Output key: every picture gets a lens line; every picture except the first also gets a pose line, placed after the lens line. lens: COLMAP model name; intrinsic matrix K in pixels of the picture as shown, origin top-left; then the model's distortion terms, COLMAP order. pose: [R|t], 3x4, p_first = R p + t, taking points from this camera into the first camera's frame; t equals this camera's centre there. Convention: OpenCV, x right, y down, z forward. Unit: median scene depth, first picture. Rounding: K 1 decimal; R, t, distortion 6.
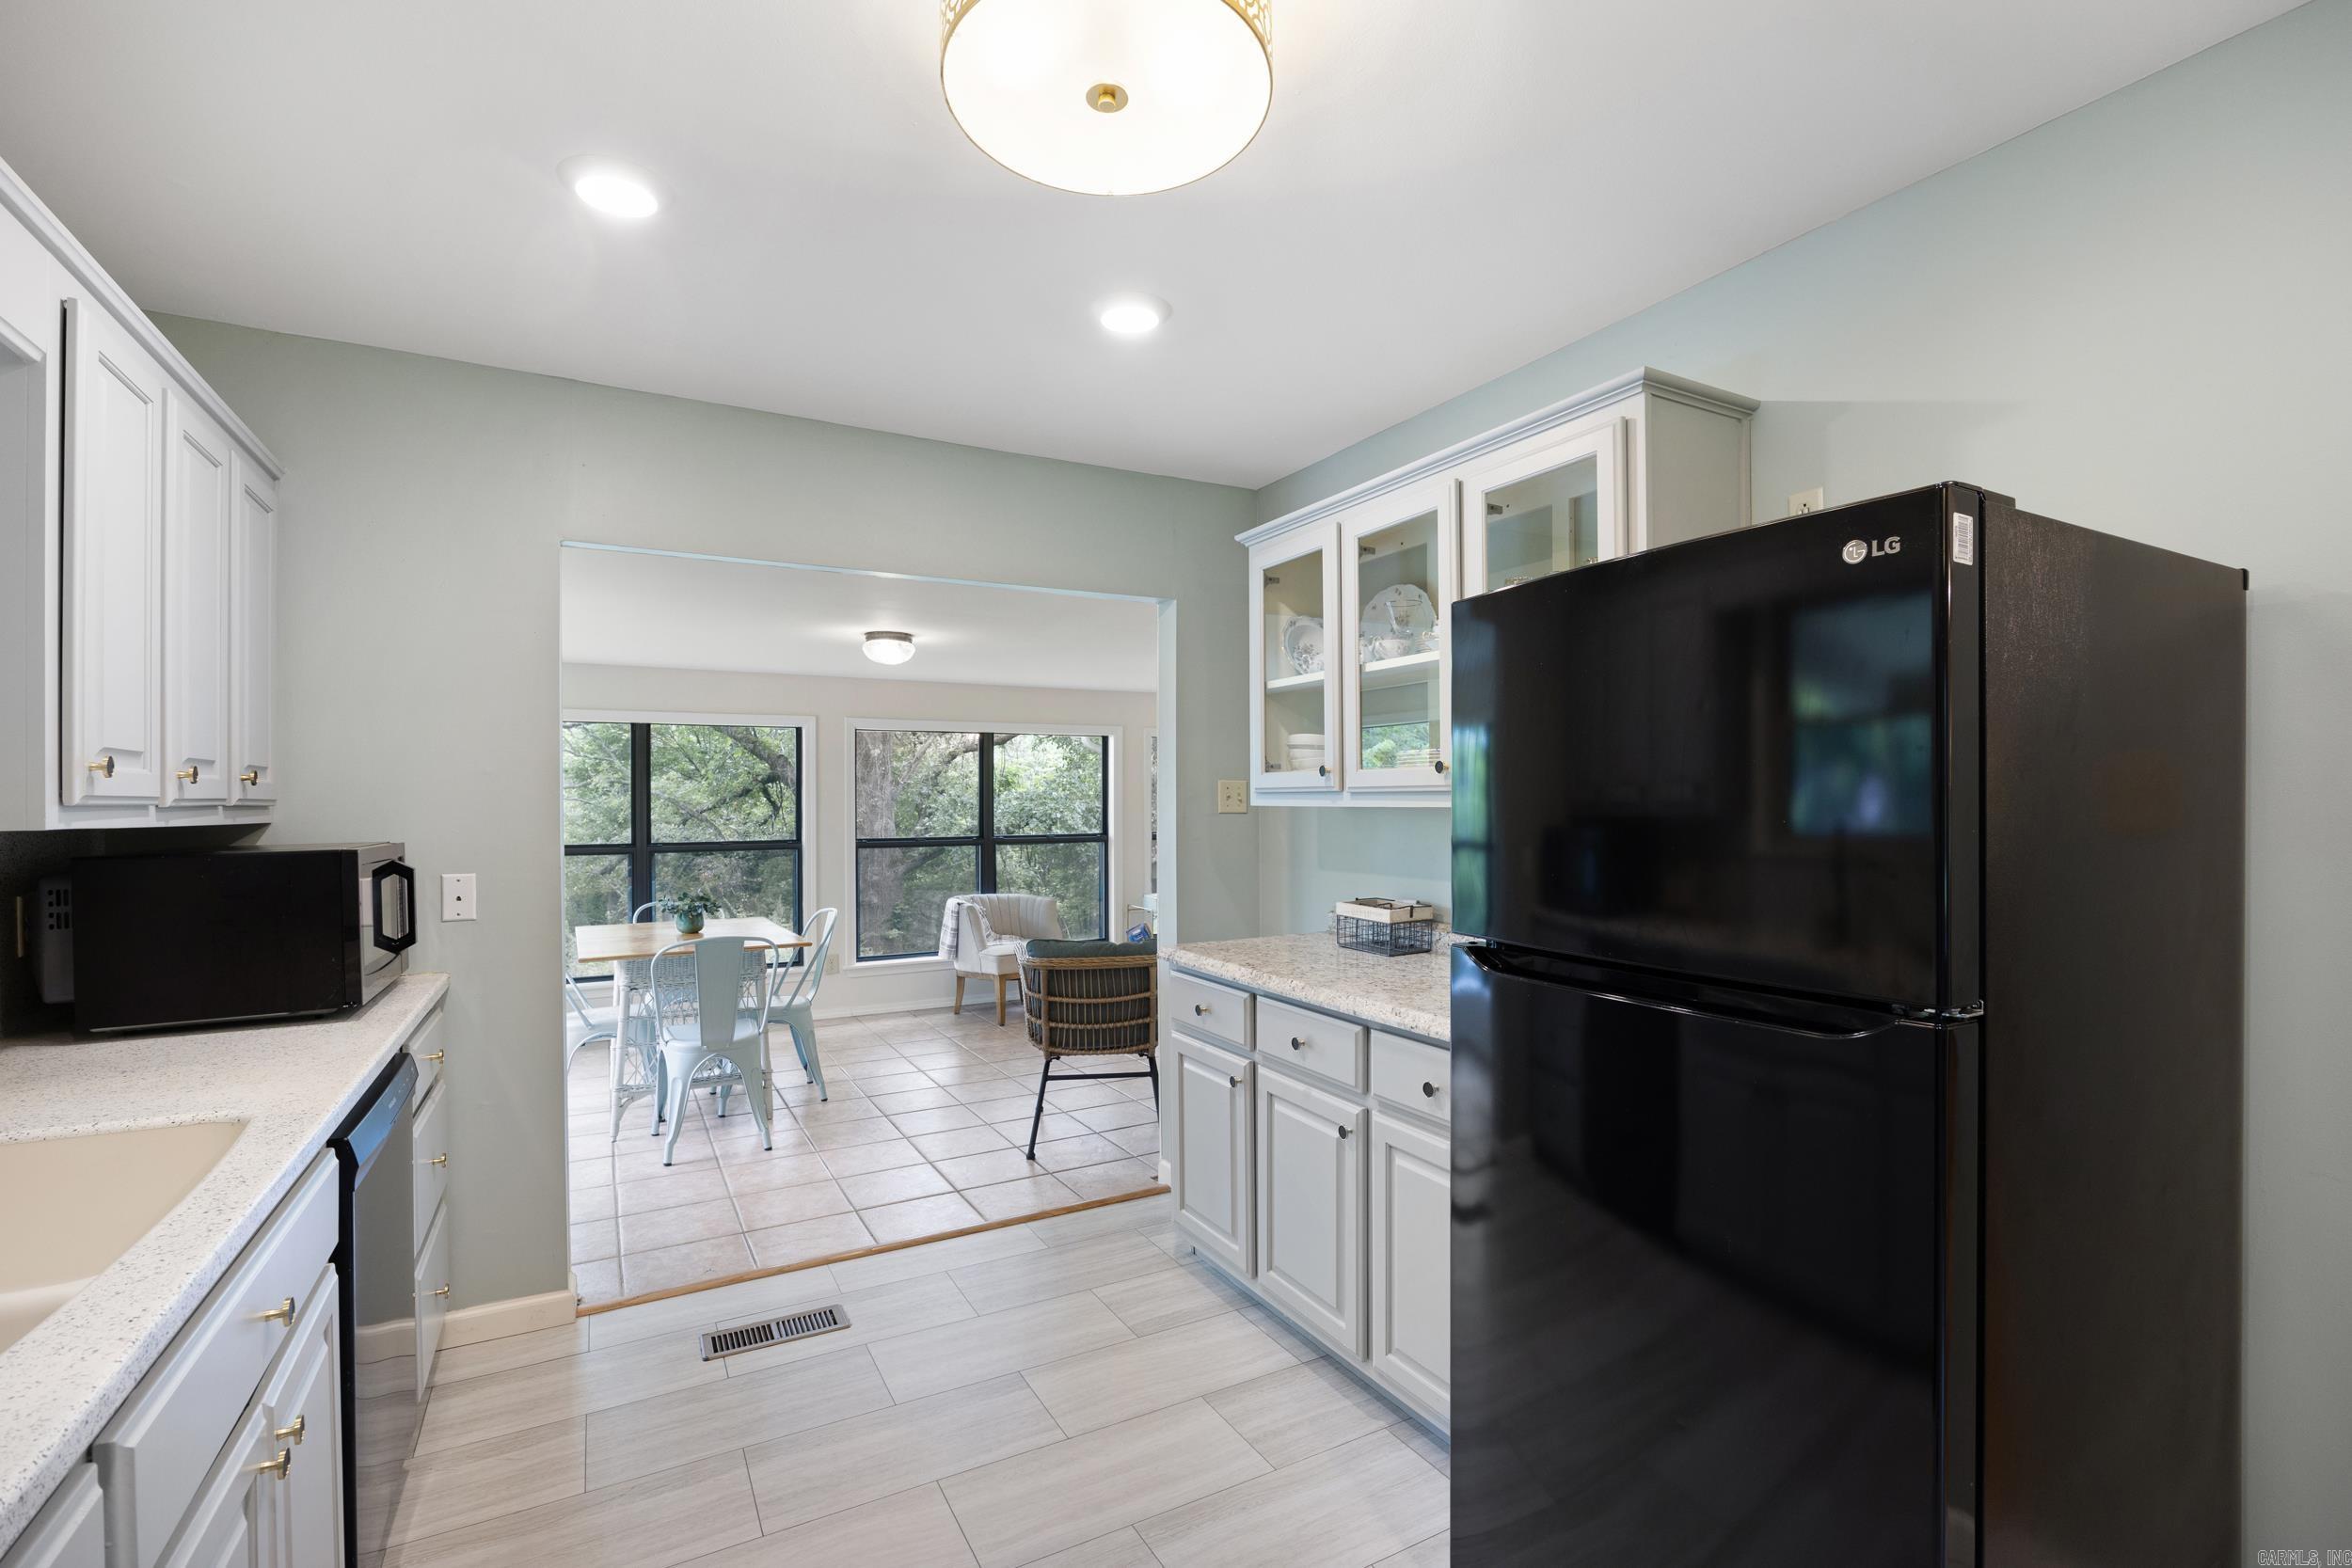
lens RADIAL K [[1053.7, 0, 1203.6], [0, 1053.7, 799.9], [0, 0, 1]] dist [-0.014817, -0.000536]
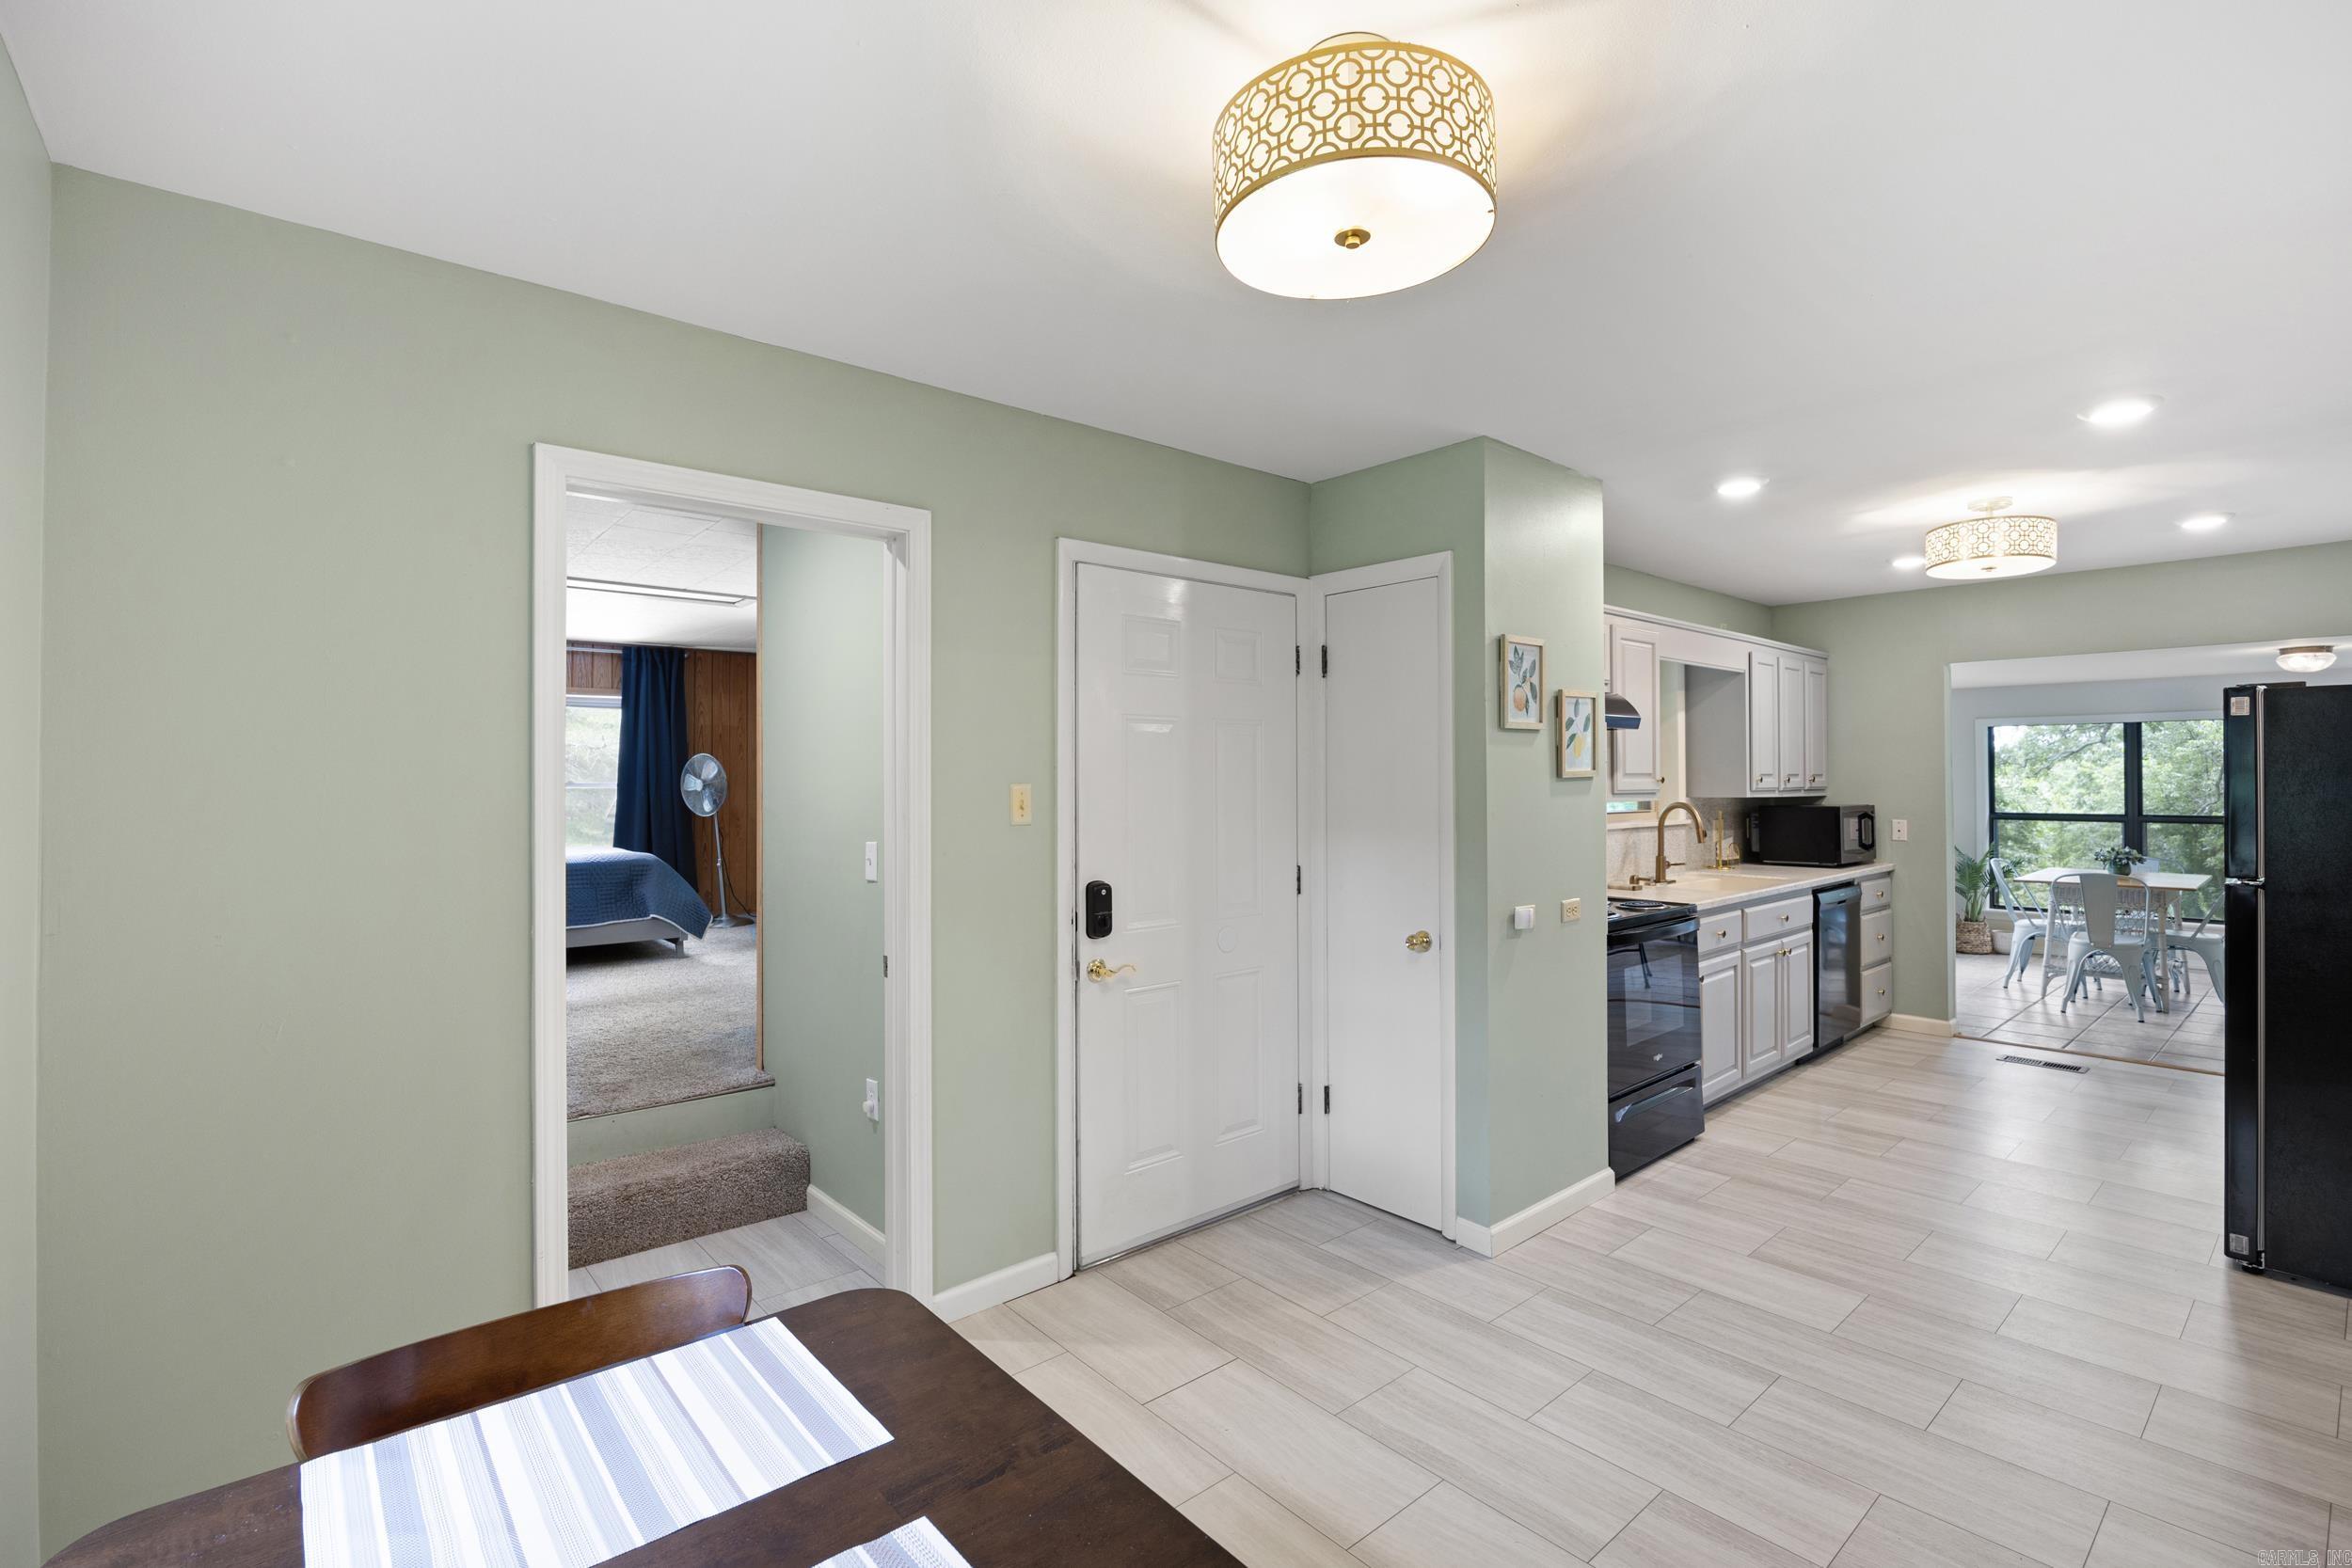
lens RADIAL K [[1053.7, 0, 1182.3], [0, 1053.7, 771.5], [0, 0, 1]] dist [-0.014817, -0.000536]
pose [[0.182518, -0.000768, -0.983202, 0.495118], [0.004019, 0.999992, -0.000035, -0.015879], [0.983194, -0.003945, 0.182519, -0.376369]]
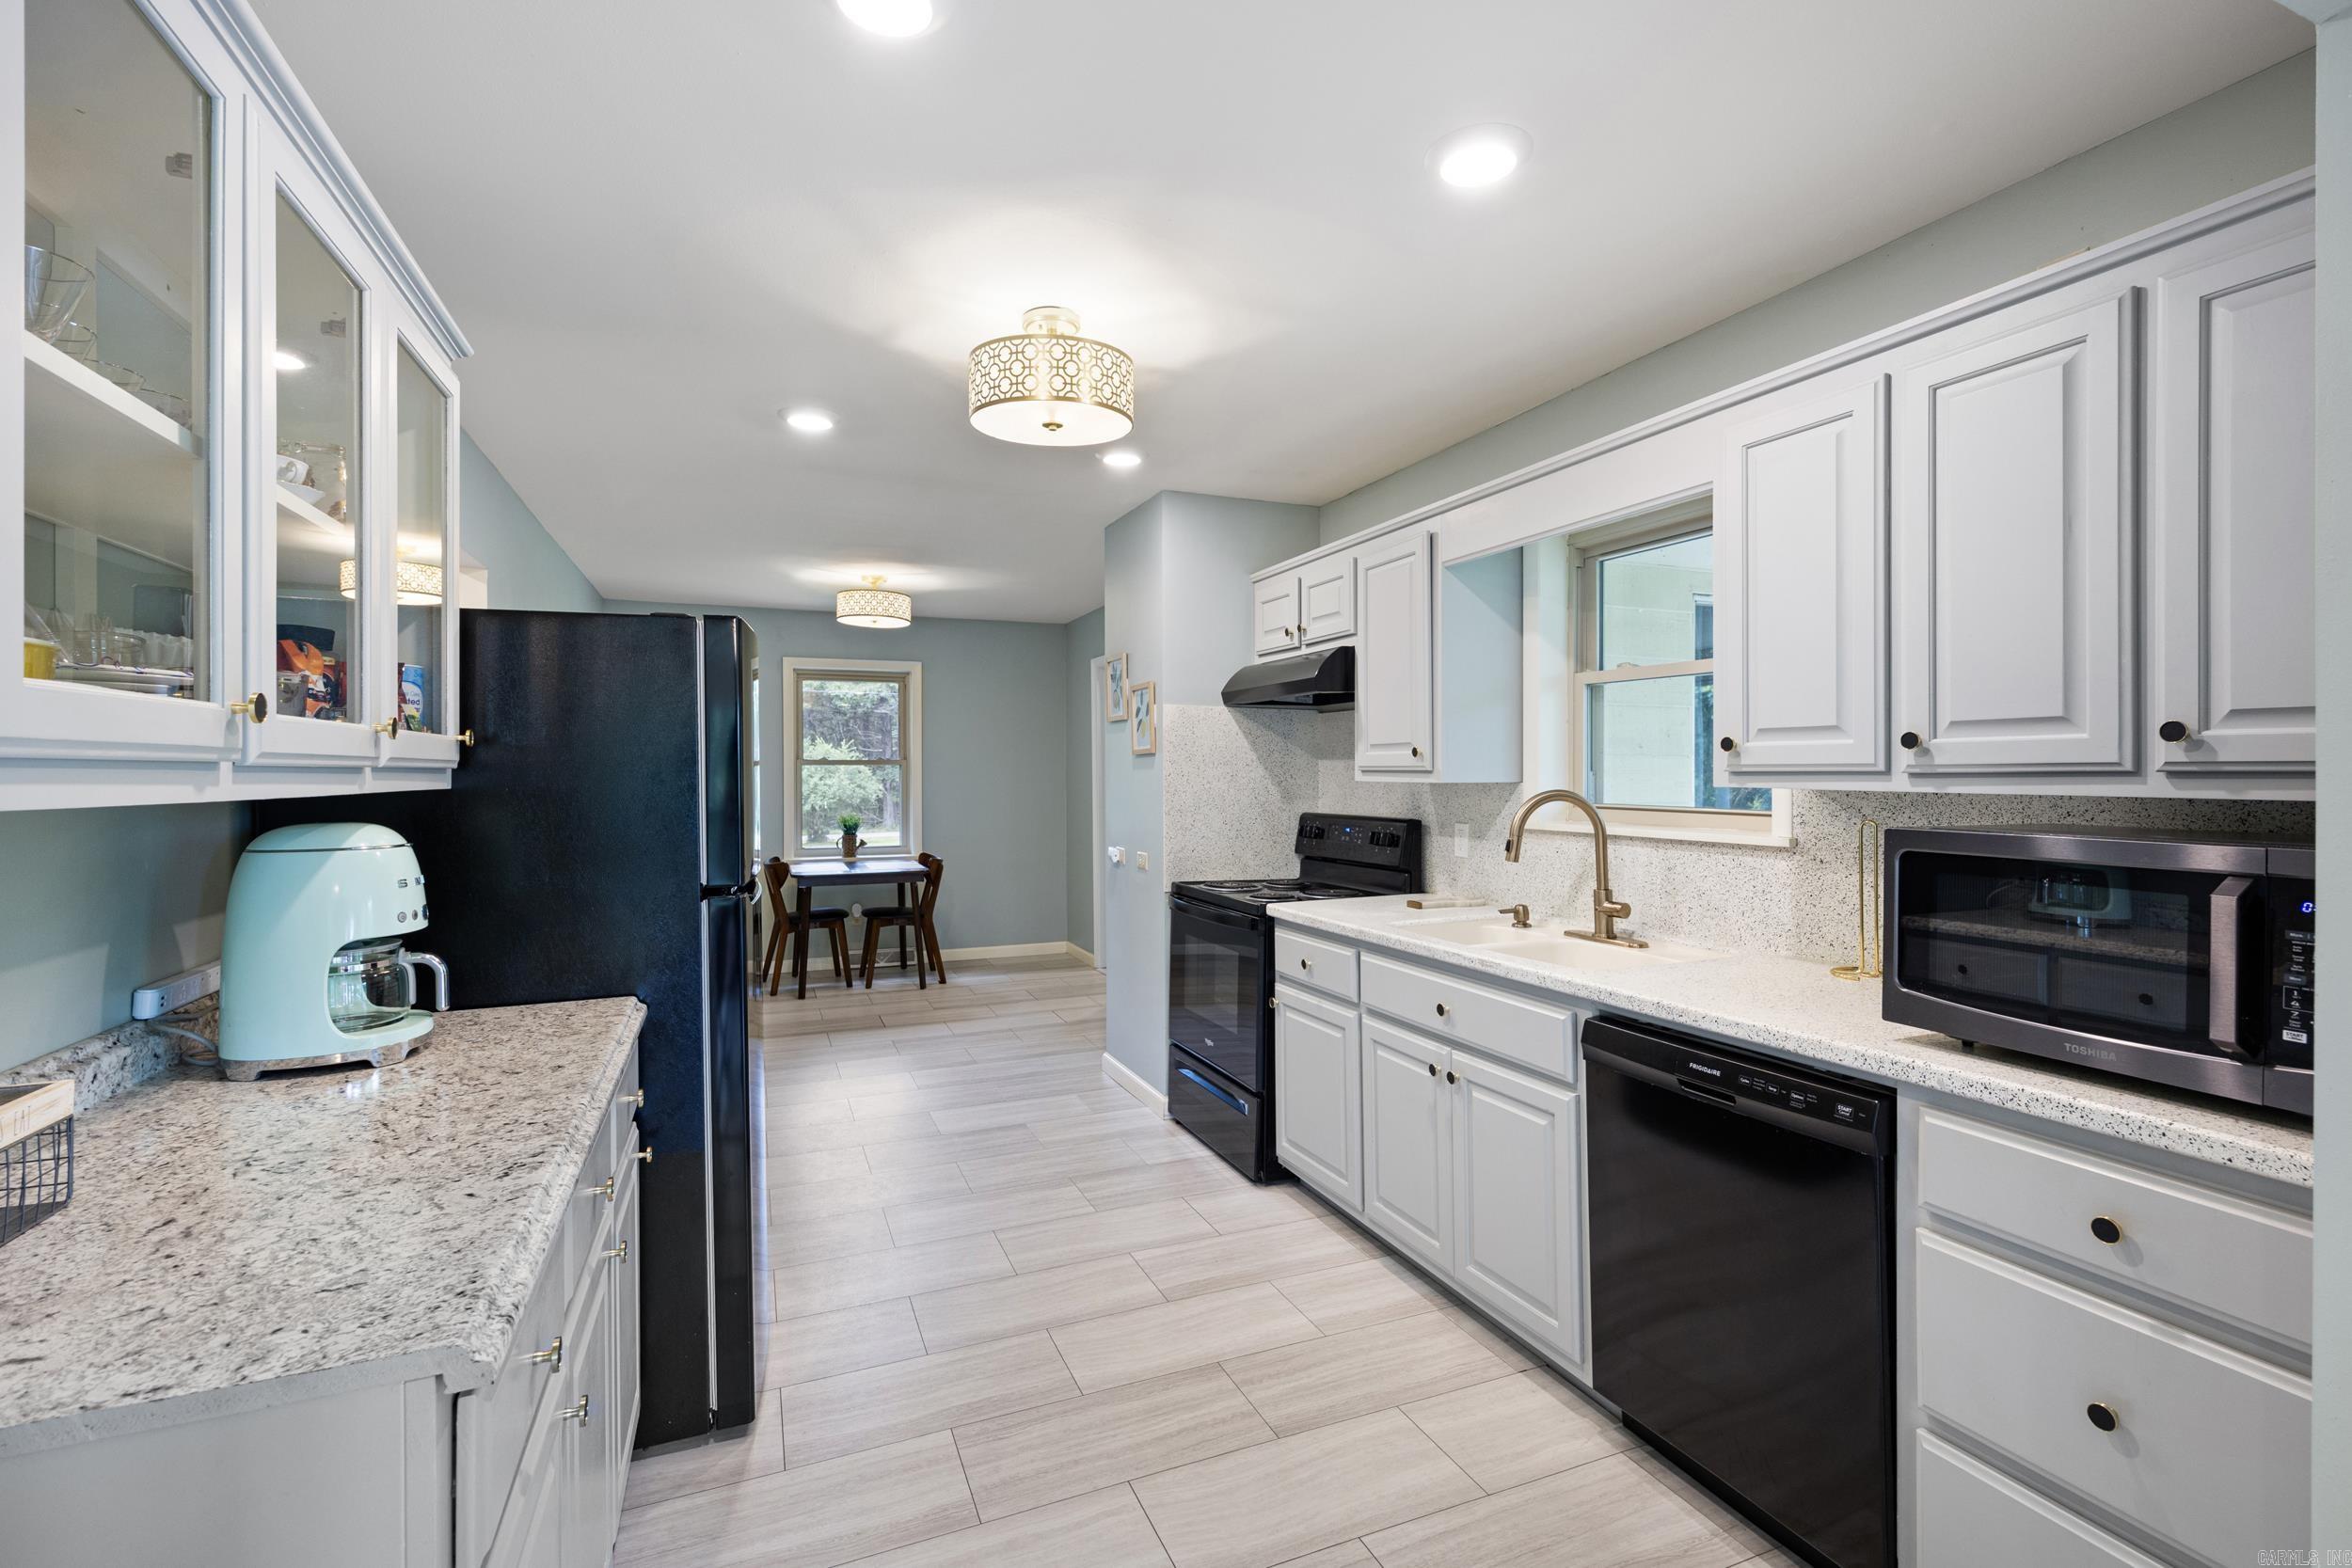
lens RADIAL K [[1053.7, 0, 1199.9], [0, 1053.7, 771.3], [0, 0, 1]] dist [-0.014817, -0.000536]
pose [[-0.993808, 0.008864, 0.110754, -0.113742], [0.008843, 0.999961, -0.000688, -0.000229], [-0.110755, 0.000296, -0.993848, 0.589777]]
